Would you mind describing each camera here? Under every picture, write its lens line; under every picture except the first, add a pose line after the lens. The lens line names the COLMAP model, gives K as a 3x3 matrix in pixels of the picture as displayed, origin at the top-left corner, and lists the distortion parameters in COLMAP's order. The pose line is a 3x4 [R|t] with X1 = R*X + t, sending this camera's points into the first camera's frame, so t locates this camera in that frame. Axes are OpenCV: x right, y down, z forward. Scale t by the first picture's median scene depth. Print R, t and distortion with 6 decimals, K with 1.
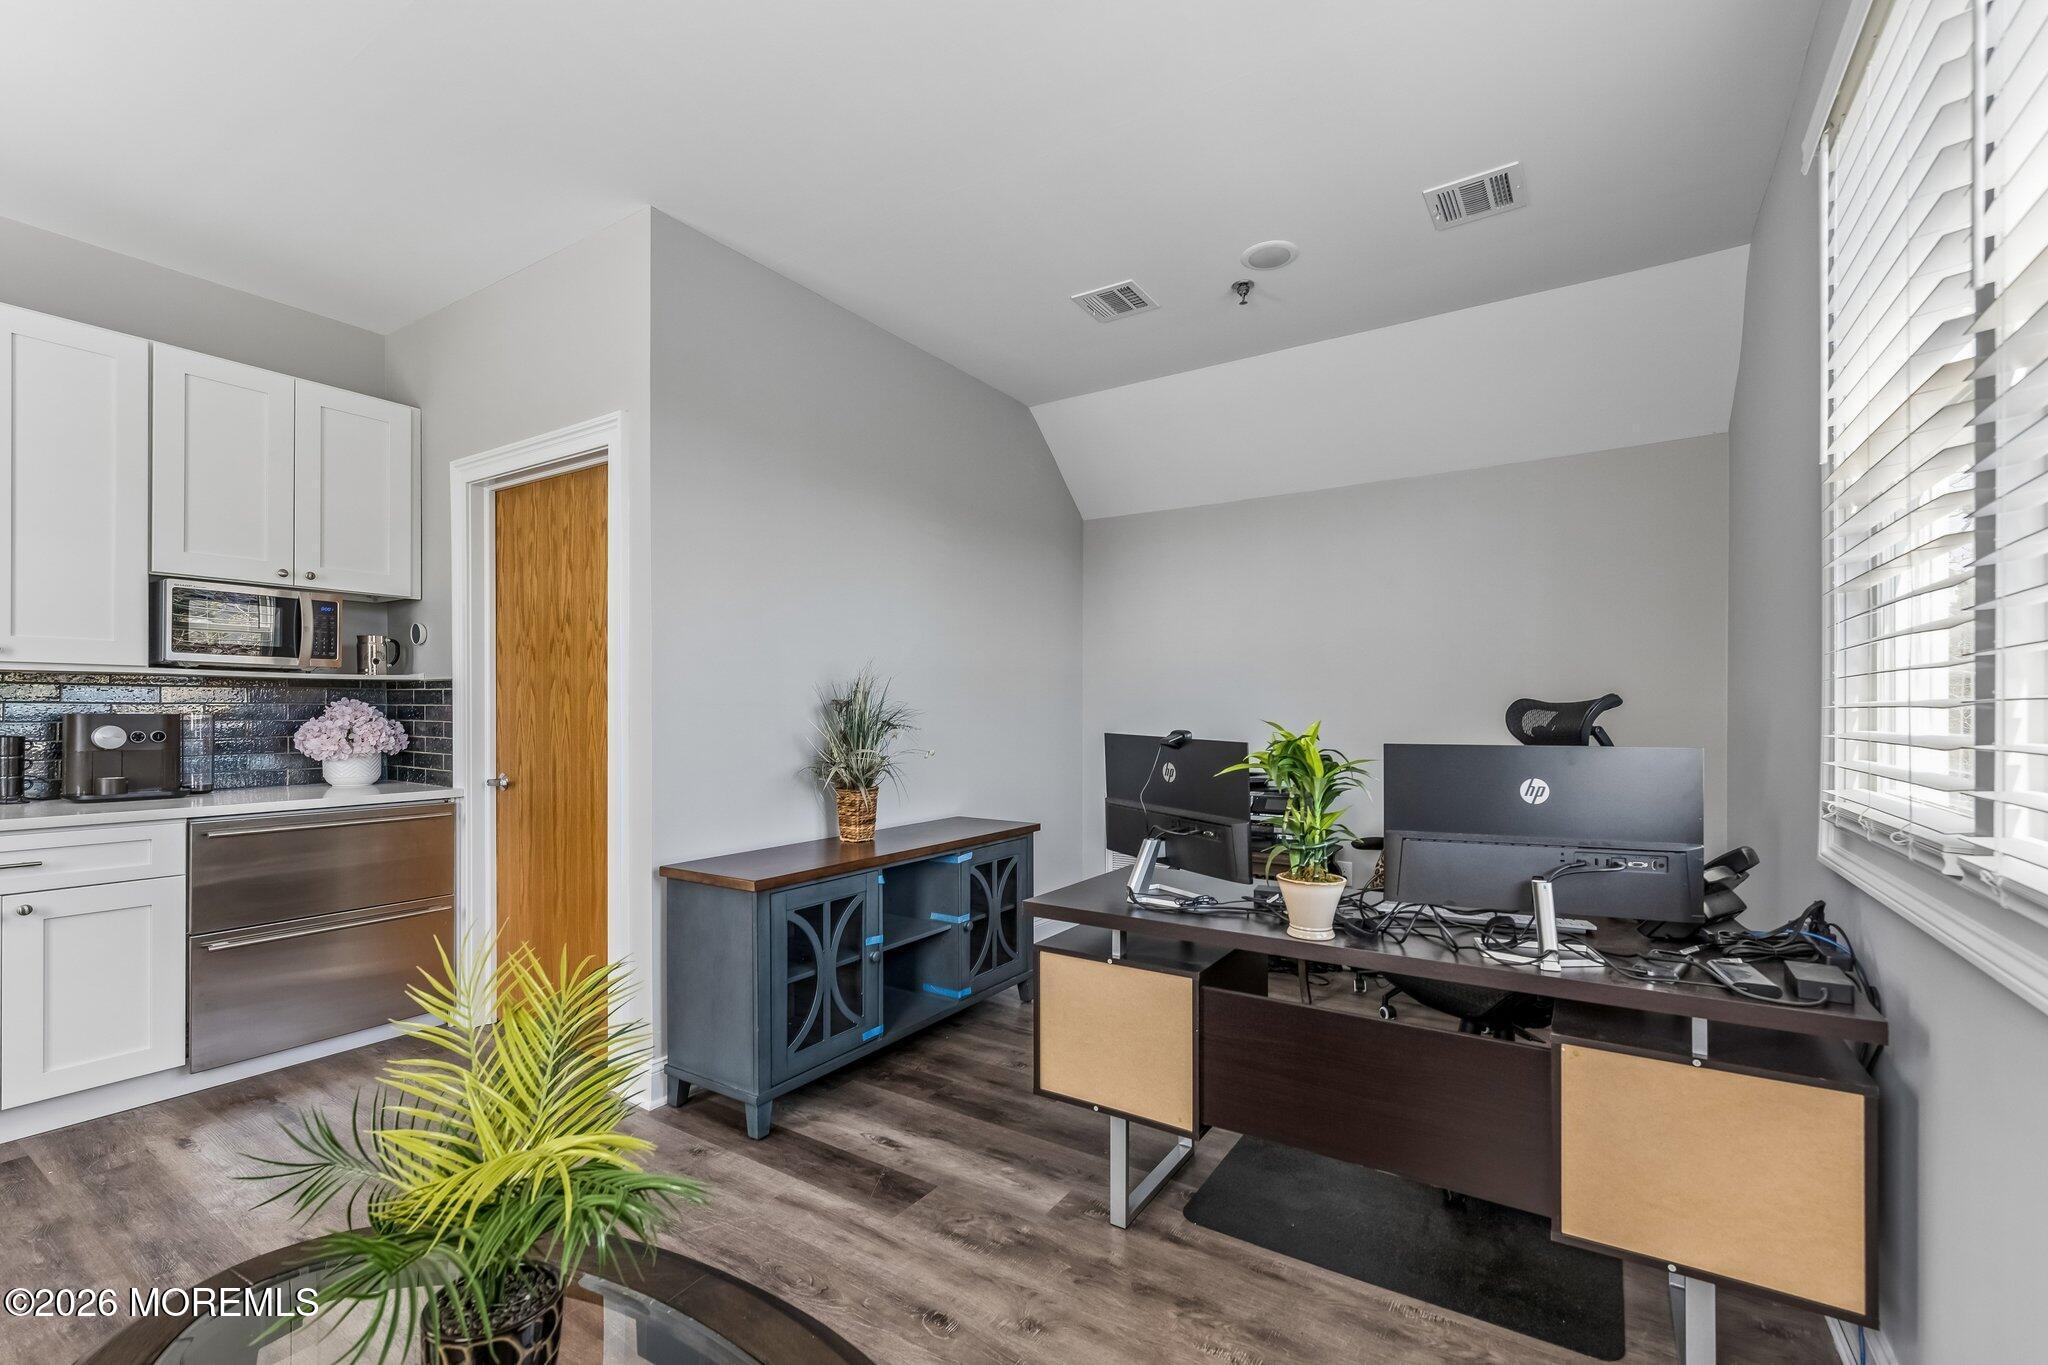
lens RADIAL K [[892.0, 0, 1028.5], [0, 892.0, 719.0], [0, 0, 1]] dist [-0.000320, 0.000622]
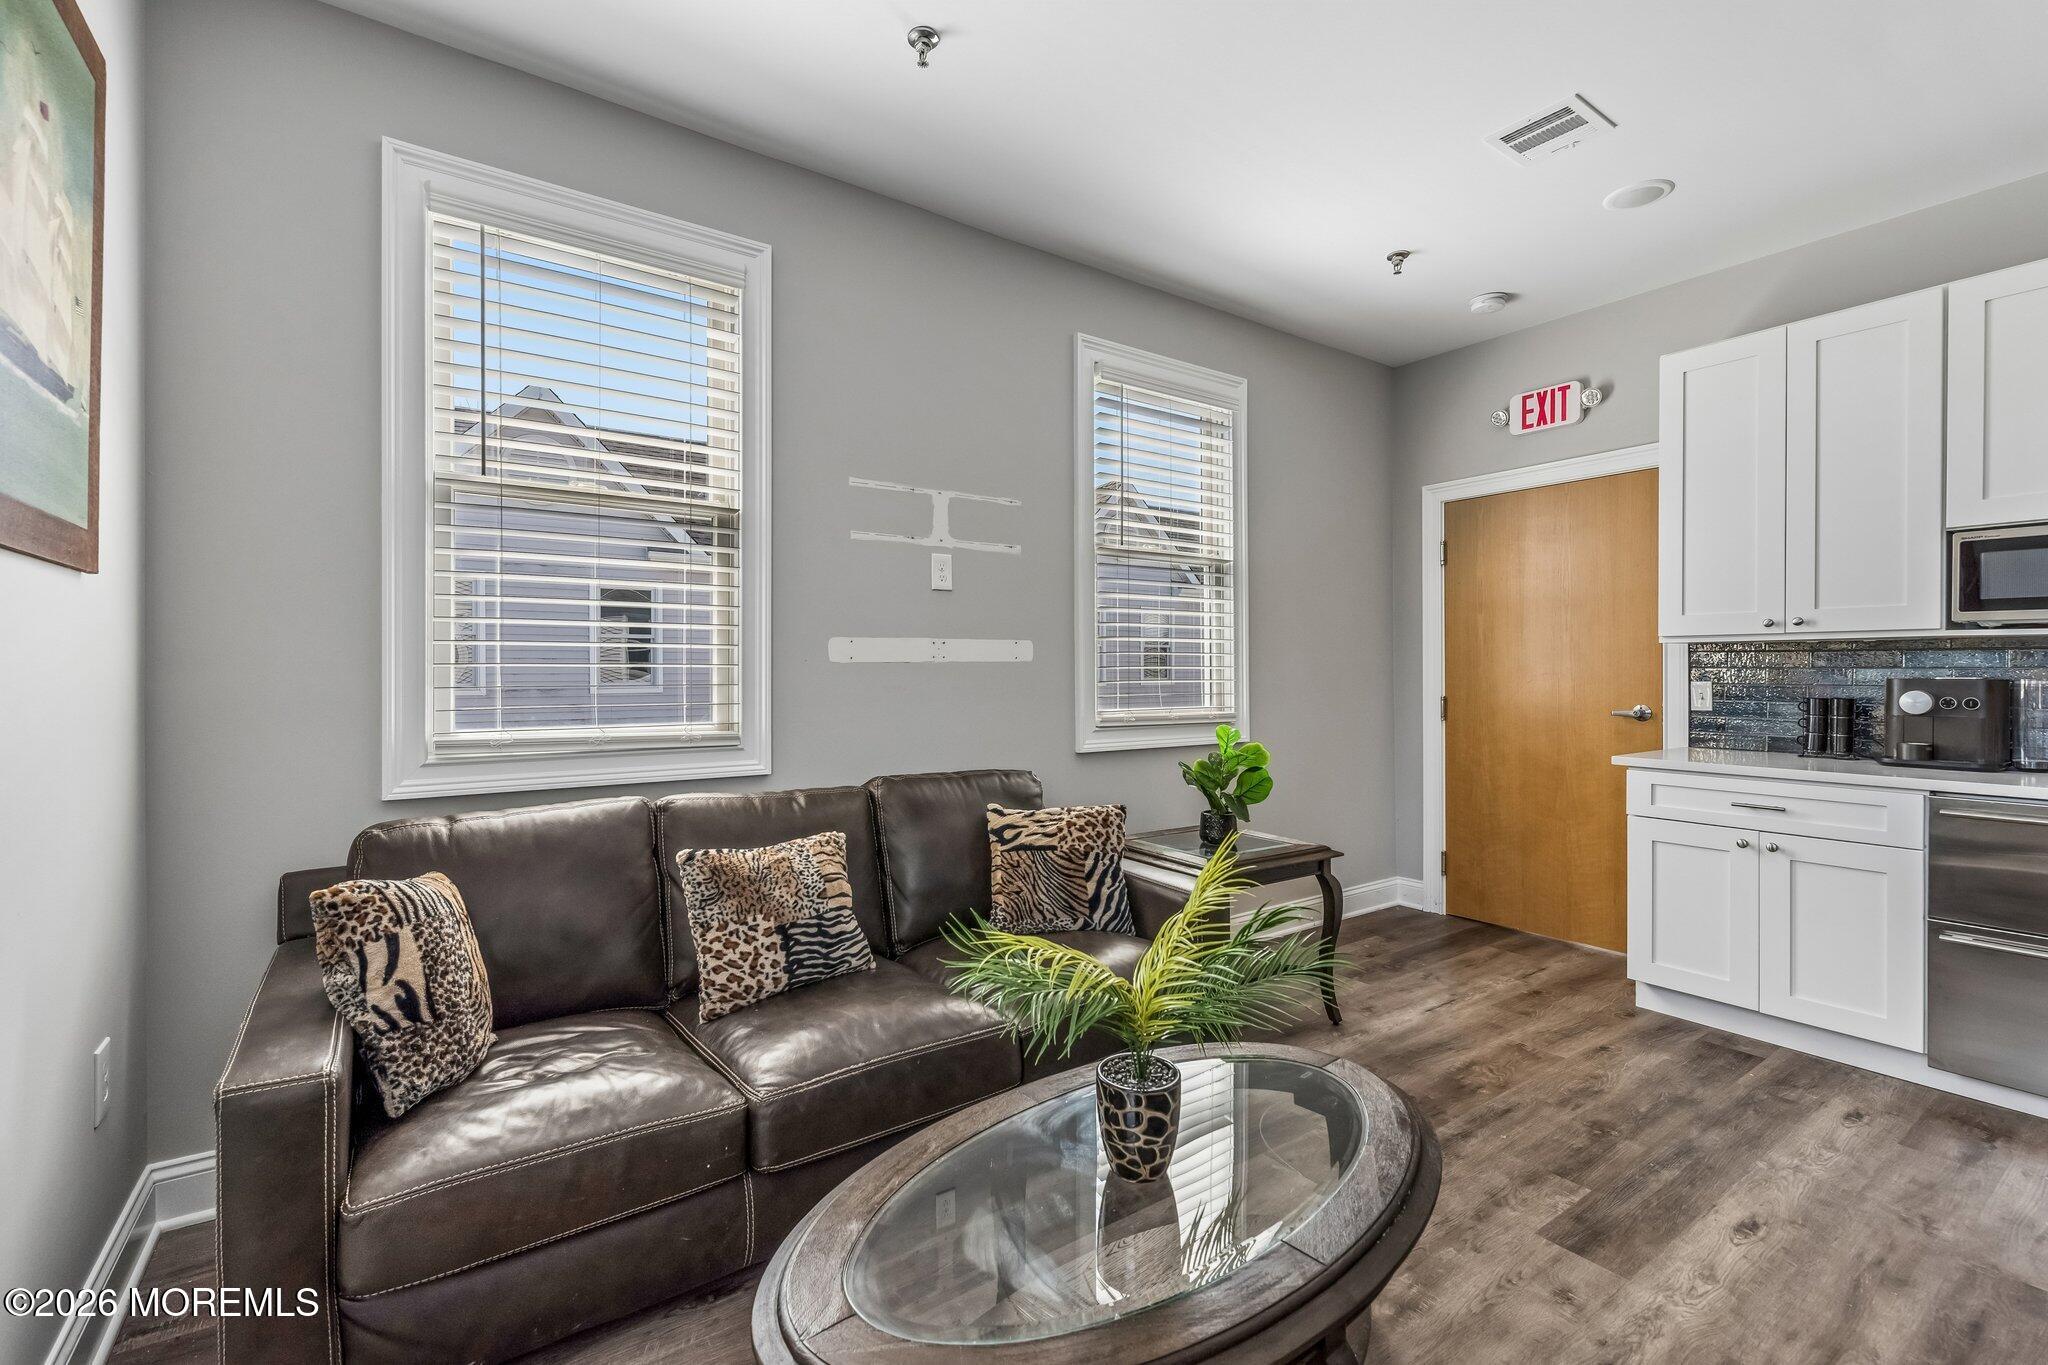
lens RADIAL K [[892.0, 0, 1019.6], [0, 892.0, 676.9], [0, 0, 1]] dist [-0.000320, 0.000622]
pose [[-0.368823, 0.000316, -0.929499, 0.287164], [-0.009215, 0.999950, 0.003996, -0.002780], [0.929454, 0.010039, -0.368802, 0.486688]]
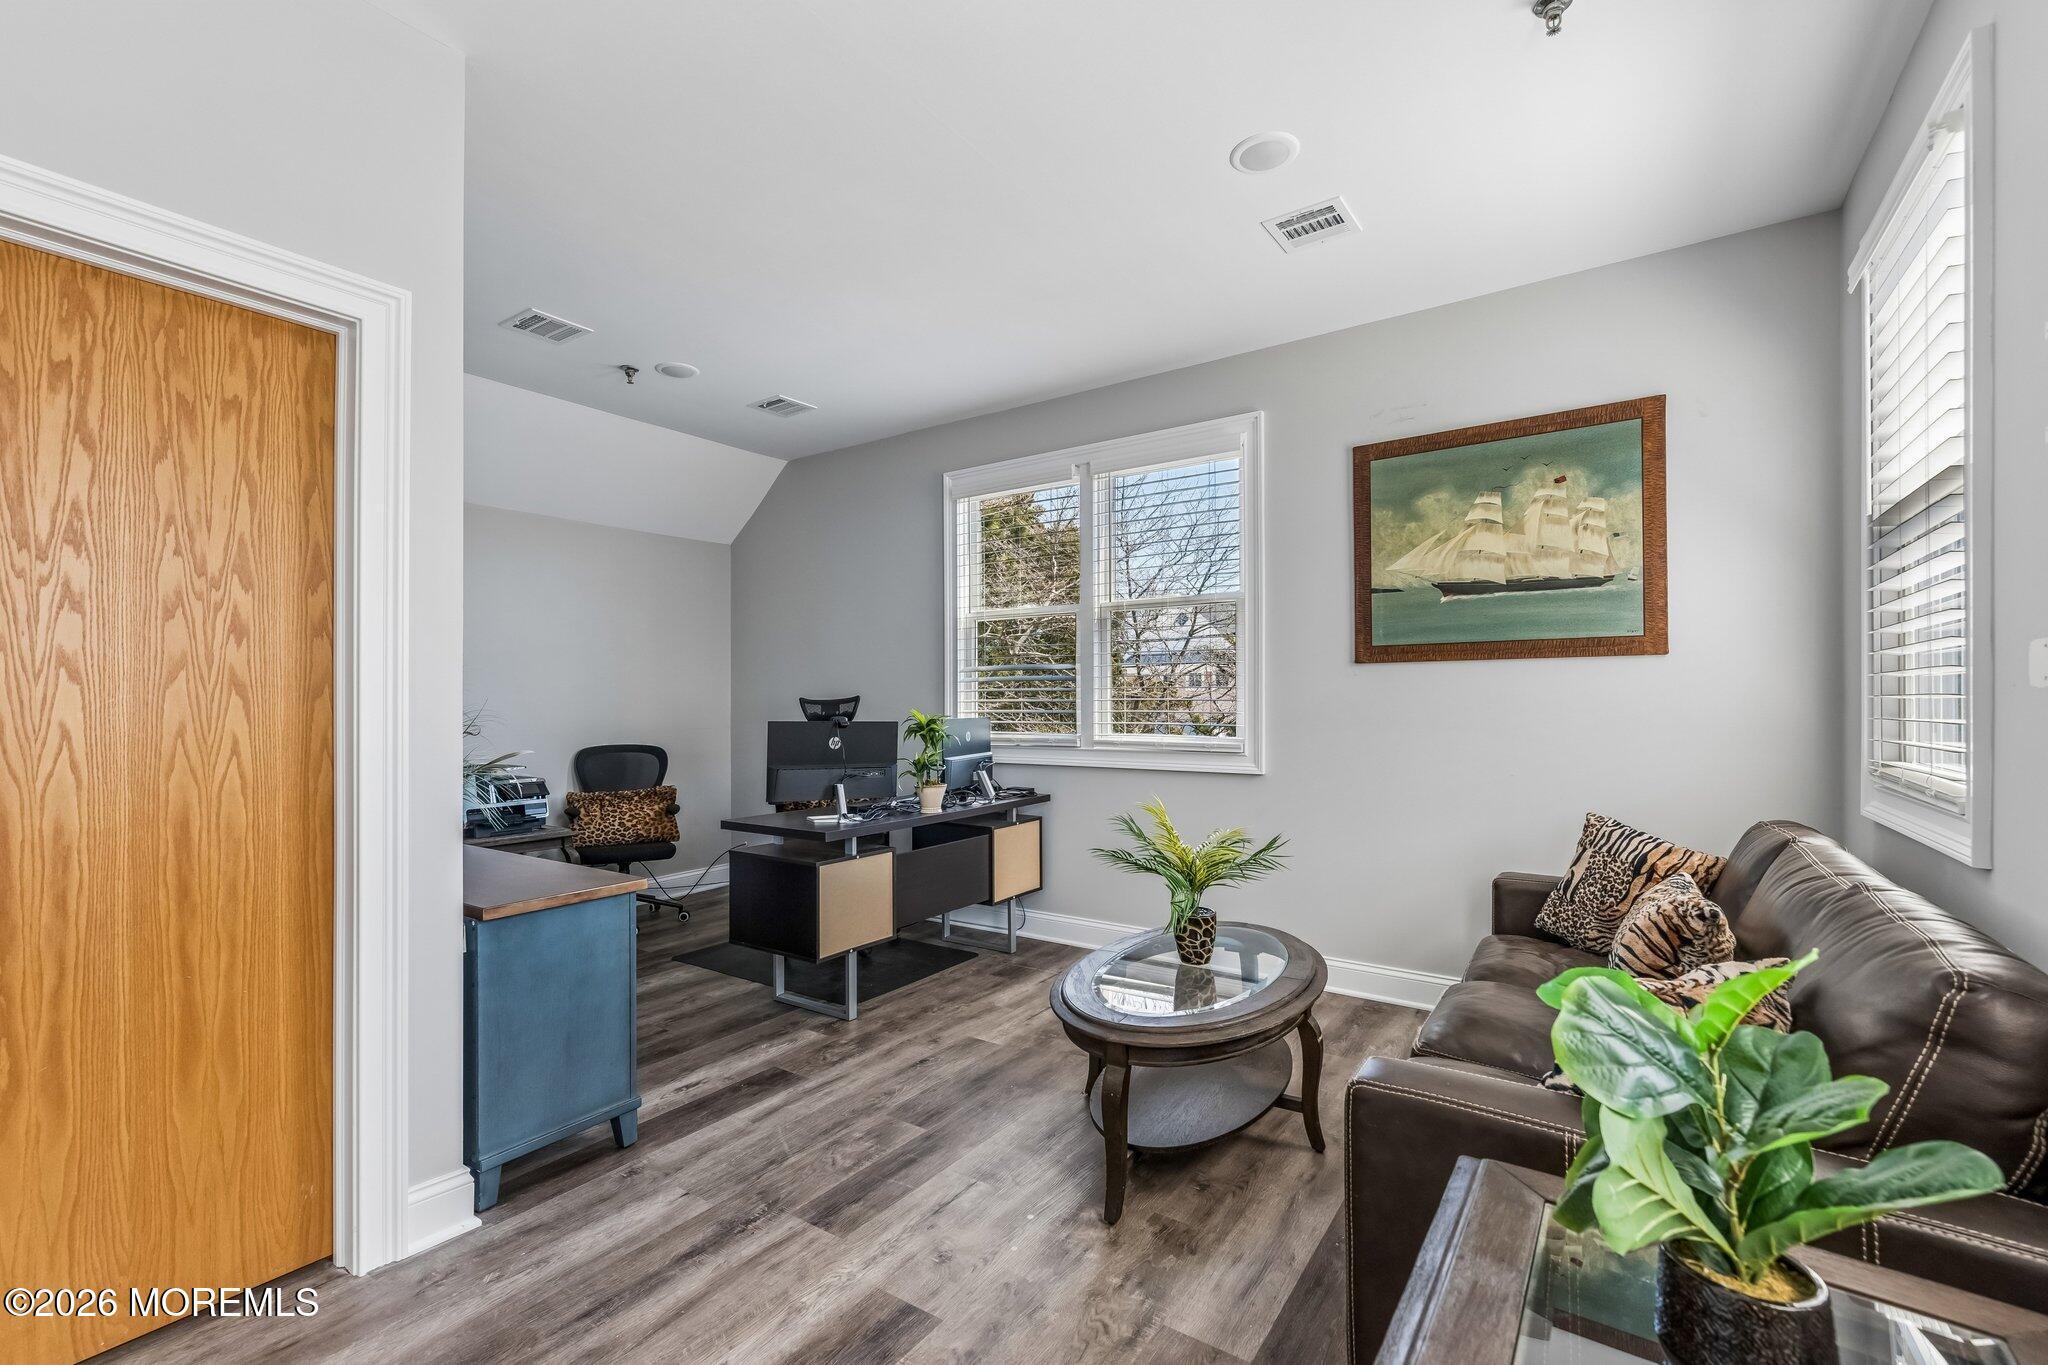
lens RADIAL K [[892.0, 0, 1028.9], [0, 892.0, 706.6], [0, 0, 1]] dist [-0.000320, 0.000622]
pose [[0.008898, -0.008175, 0.999927, -1.255843], [0.013391, 0.999878, 0.008056, -0.013860], [-0.999871, 0.013318, 0.009006, 0.536164]]
